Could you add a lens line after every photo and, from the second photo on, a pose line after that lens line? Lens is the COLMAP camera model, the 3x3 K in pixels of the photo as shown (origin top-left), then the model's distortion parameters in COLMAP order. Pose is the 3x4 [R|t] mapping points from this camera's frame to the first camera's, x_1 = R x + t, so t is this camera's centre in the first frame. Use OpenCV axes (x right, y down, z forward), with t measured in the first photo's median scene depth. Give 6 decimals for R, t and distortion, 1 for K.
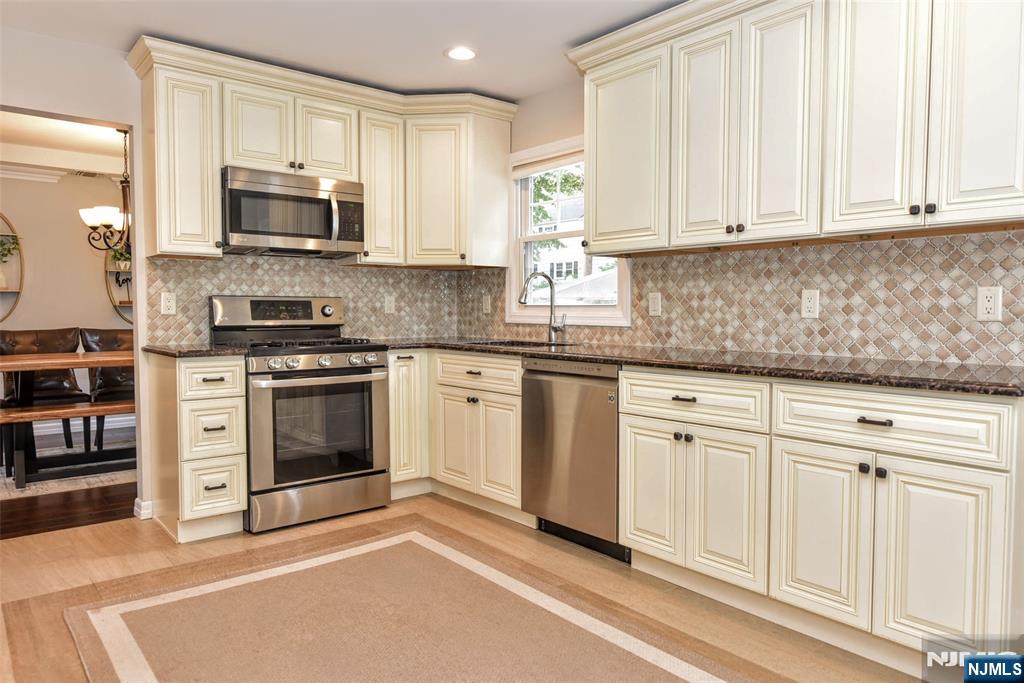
lens RADIAL K [[683.5, 0, 512.0], [0, 683.5, 341.5], [0, 0, 1]] dist [0.005334, 0.000922]
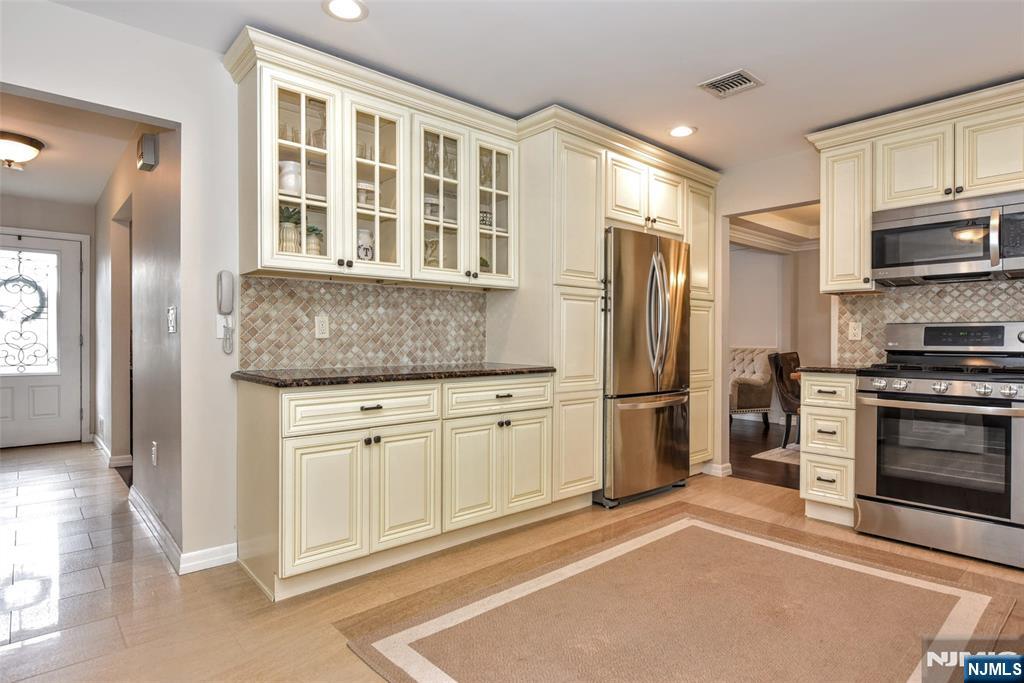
lens RADIAL K [[554.3, 0, 512.0], [0, 554.3, 341.5], [0, 0, 1]] dist [-0.002507, -0.000295]
pose [[0.037243, 0.001257, -0.999305, 0.541243], [-0.049325, 0.998783, -0.000582, -0.006508], [0.998088, 0.049312, 0.037260, 0.393470]]
